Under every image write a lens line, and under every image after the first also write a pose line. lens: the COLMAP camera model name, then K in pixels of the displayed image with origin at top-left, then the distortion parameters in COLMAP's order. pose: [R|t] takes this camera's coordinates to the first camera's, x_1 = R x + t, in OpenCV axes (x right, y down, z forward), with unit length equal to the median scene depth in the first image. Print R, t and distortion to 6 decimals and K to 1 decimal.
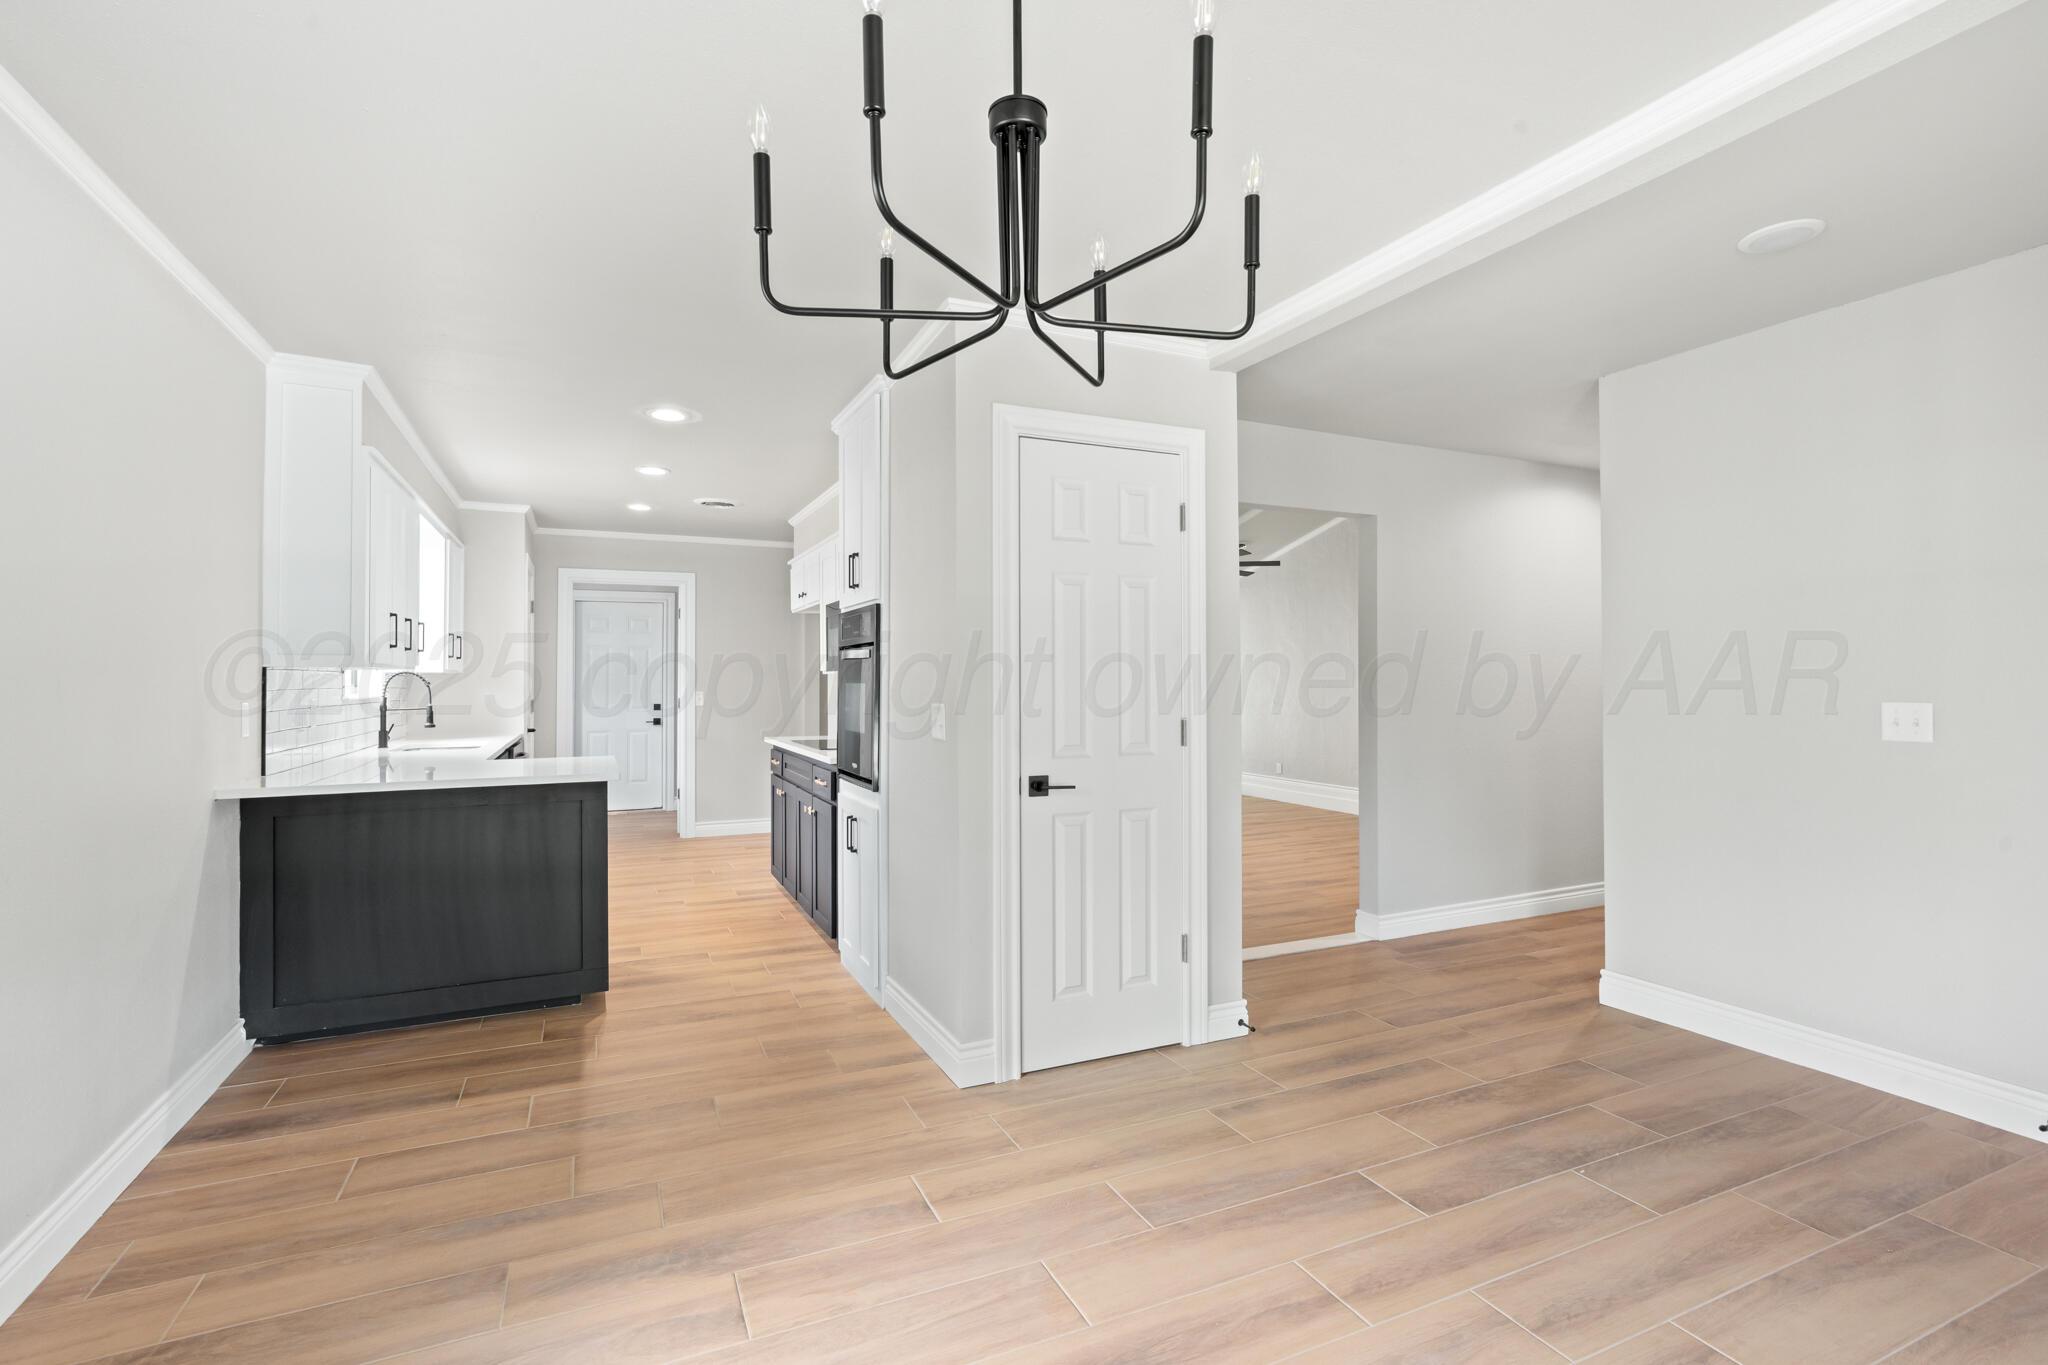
lens RADIAL K [[942.3, 0, 1022.4], [0, 942.3, 684.2], [0, 0, 1]] dist [-0.010546, 0.002825]
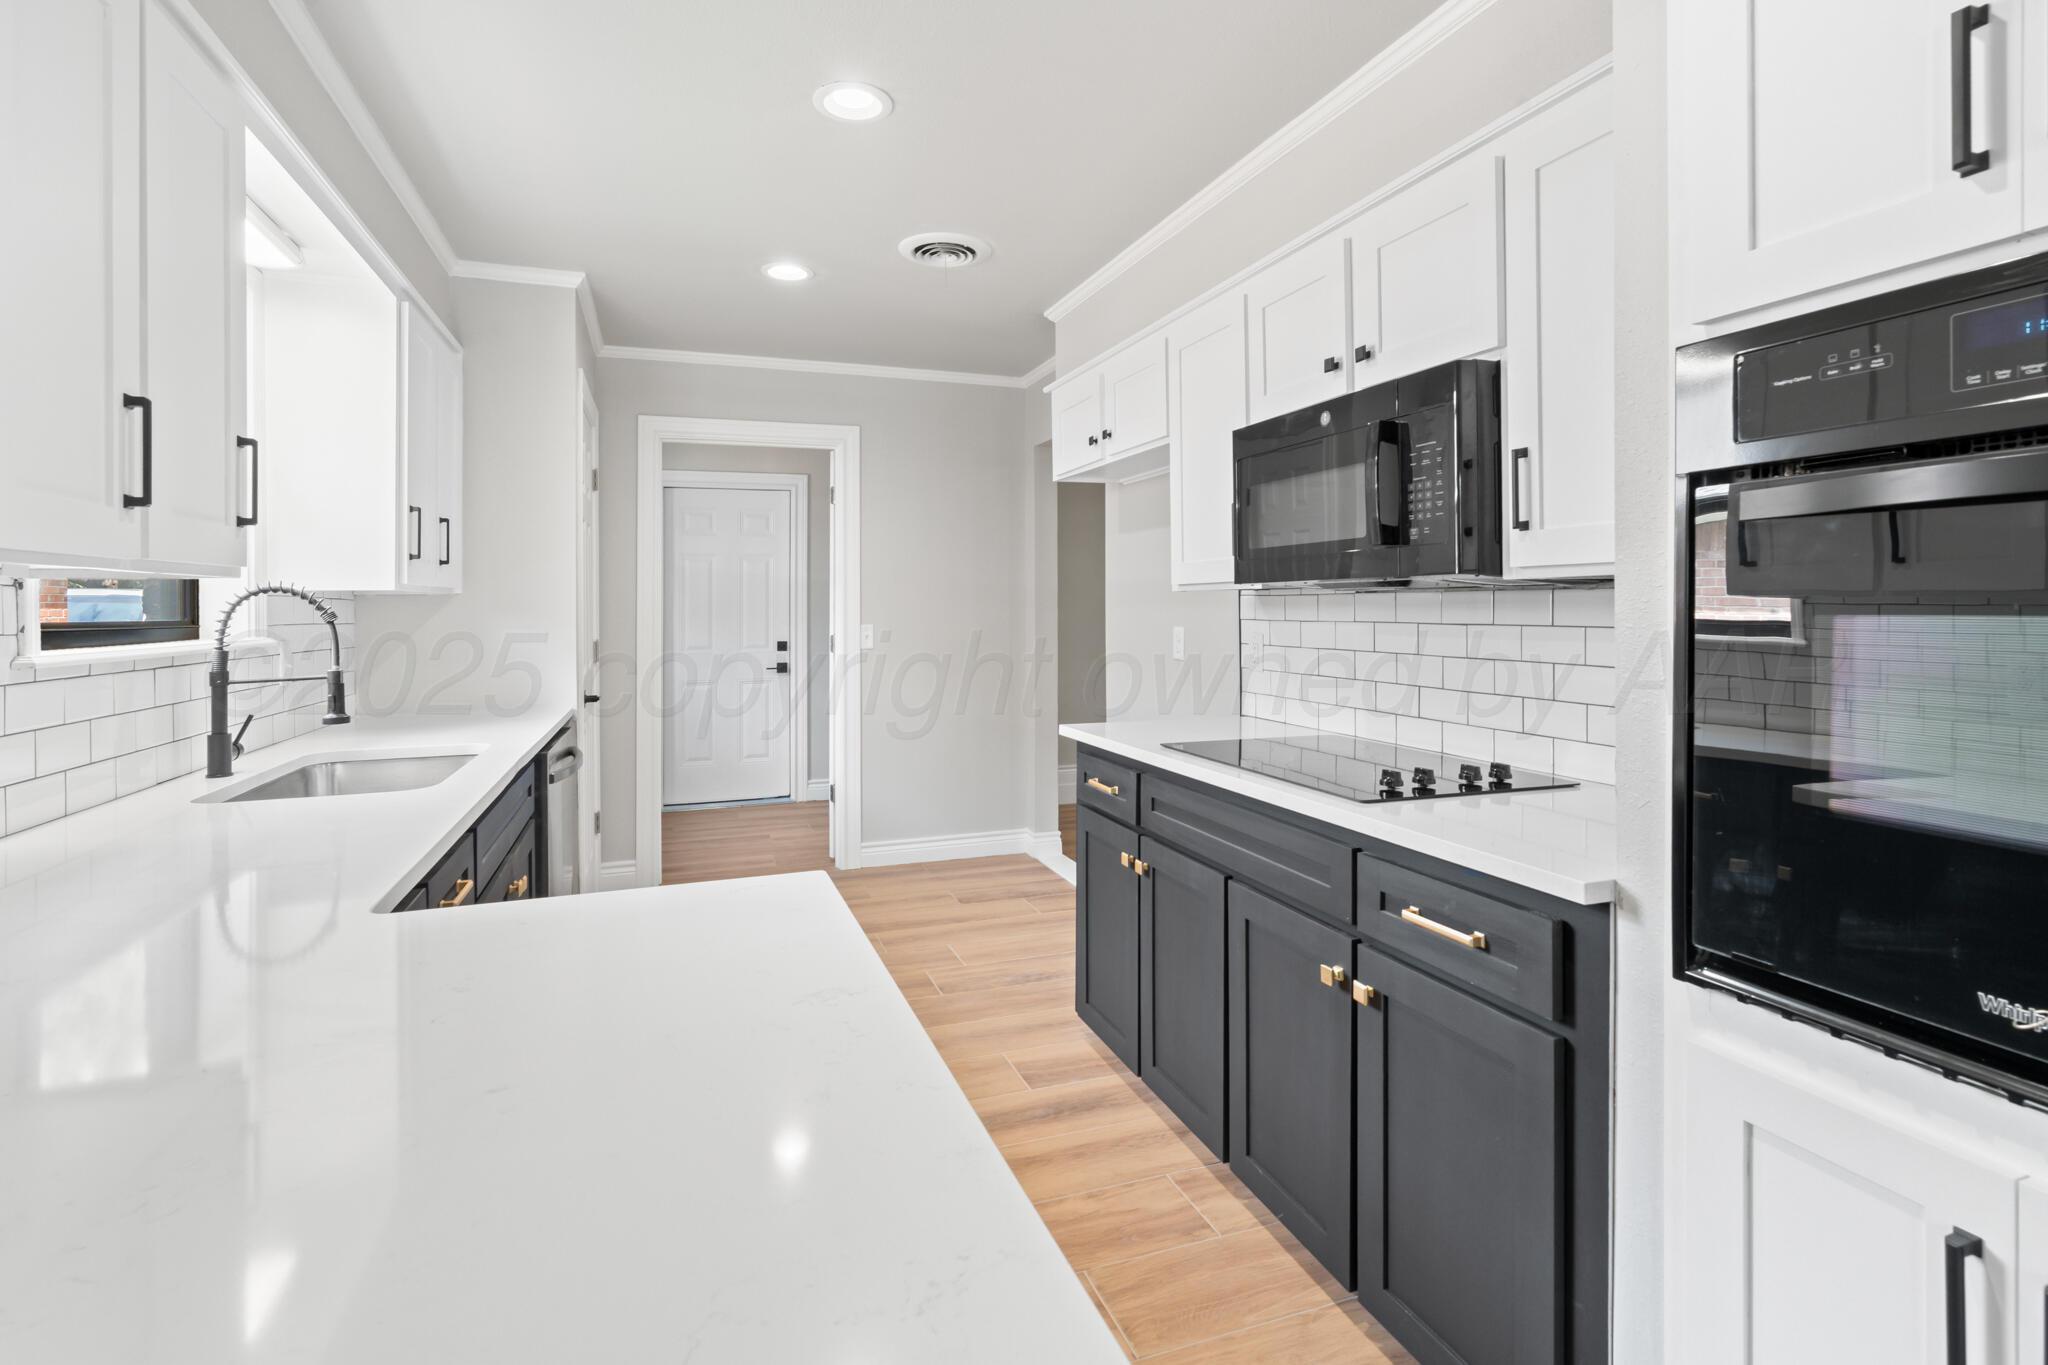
lens RADIAL K [[942.3, 0, 1009.0], [0, 942.3, 616.2], [0, 0, 1]] dist [-0.010546, 0.002825]
pose [[0.996244, -0.002589, -0.086553, -0.223872], [0.003269, 0.999965, 0.007718, -0.002151], [0.086530, -0.007972, 0.996217, 0.456900]]
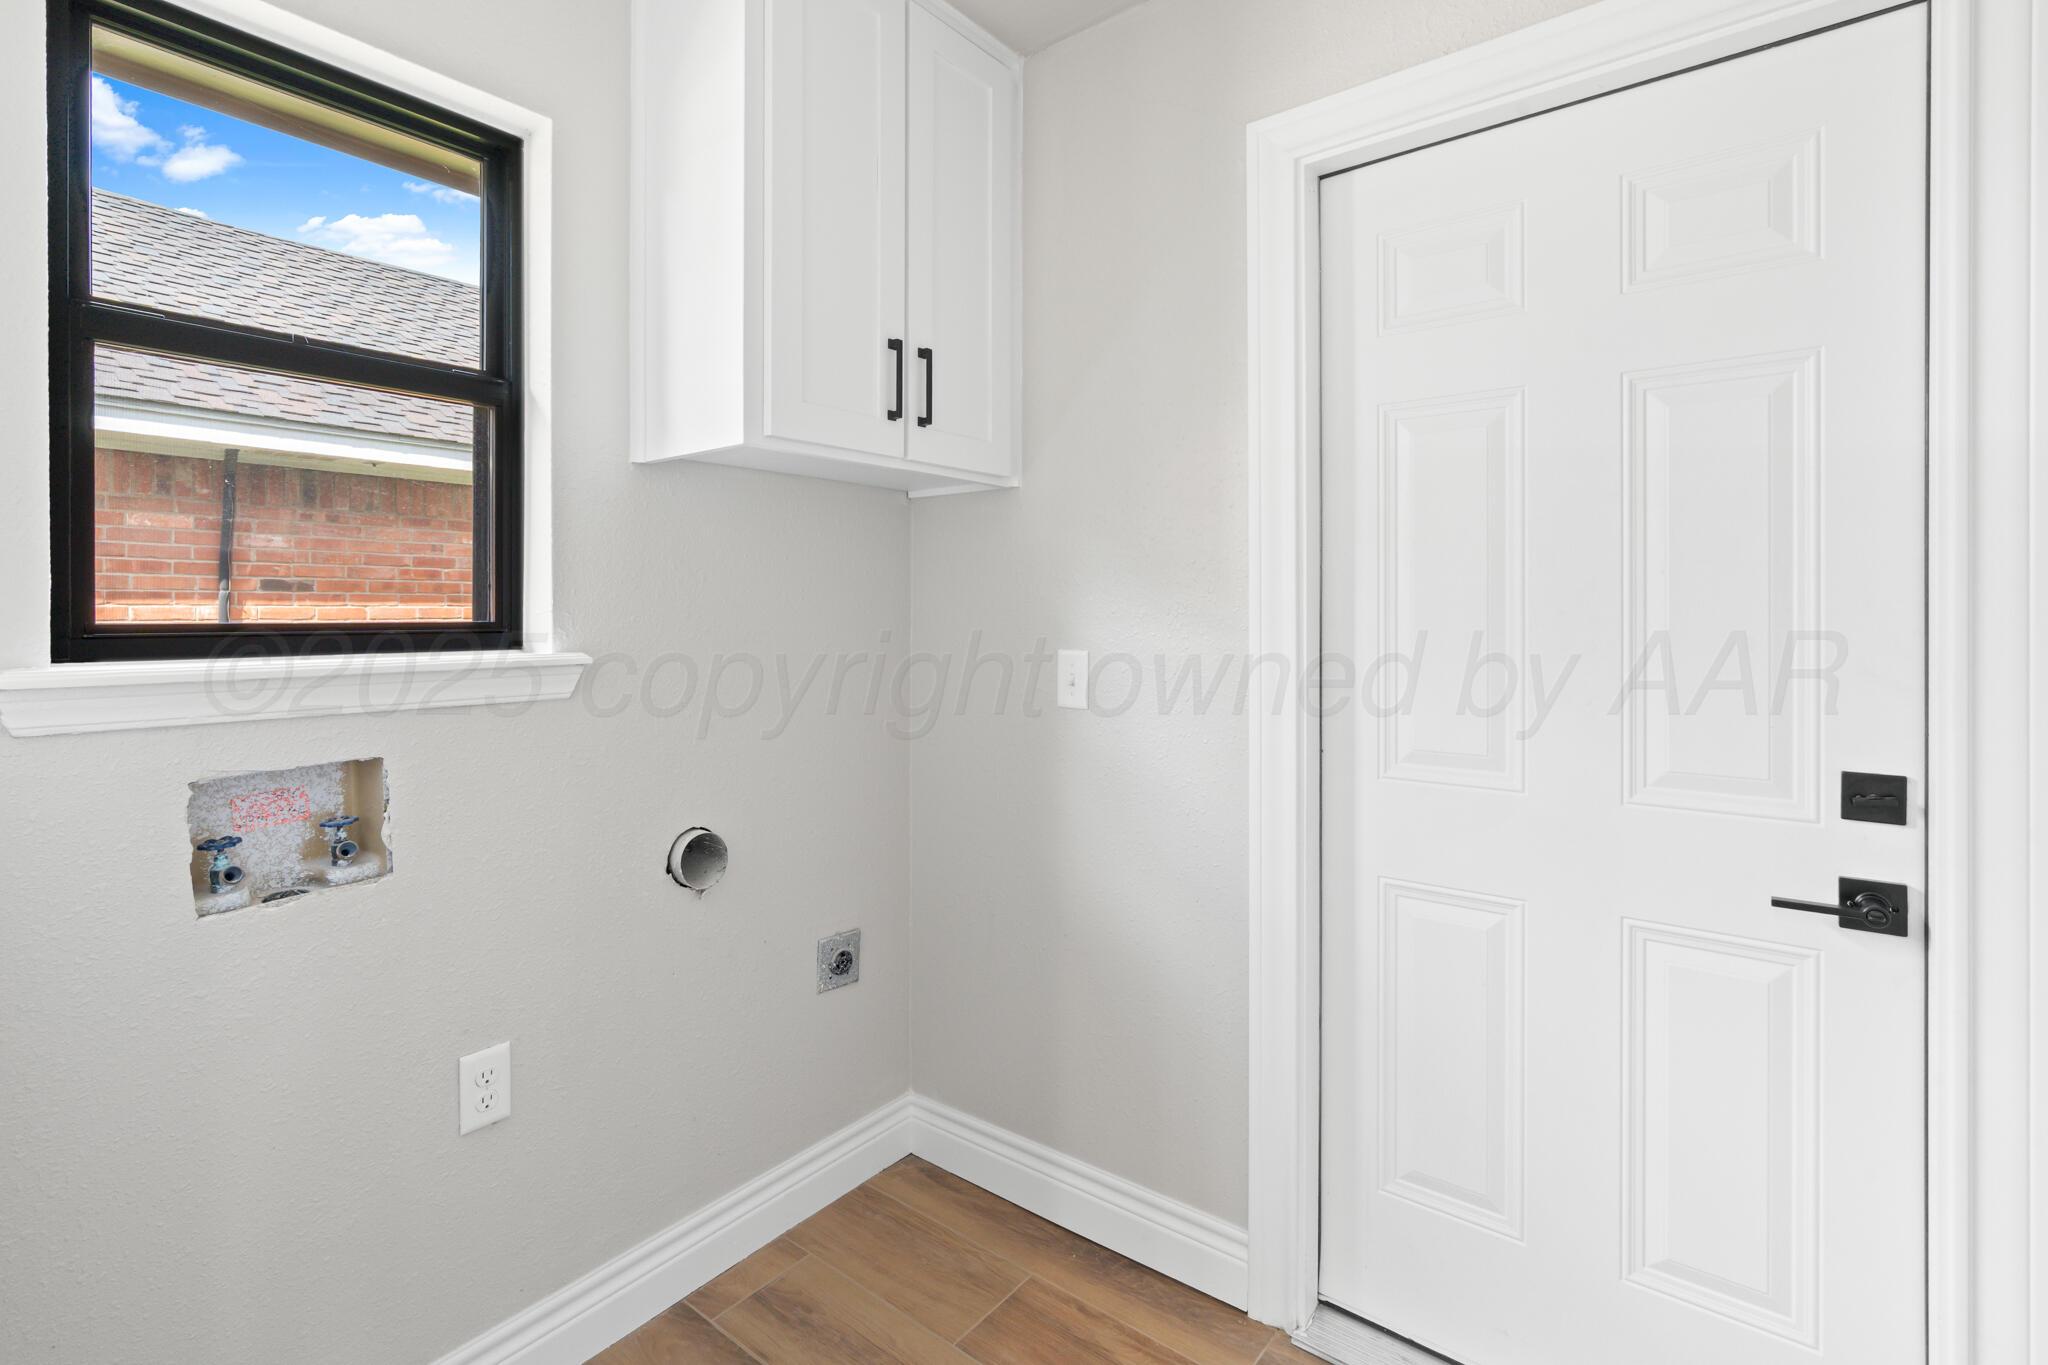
lens RADIAL K [[942.3, 0, 997.5], [0, 942.3, 619.6], [0, 0, 1]] dist [-0.010546, 0.002825]
pose [[0.448132, -0.001751, -0.893966, -0.432494], [0.006918, 0.999975, 0.001509, -0.002391], [0.893941, -0.006861, 0.448133, 1.102913]]
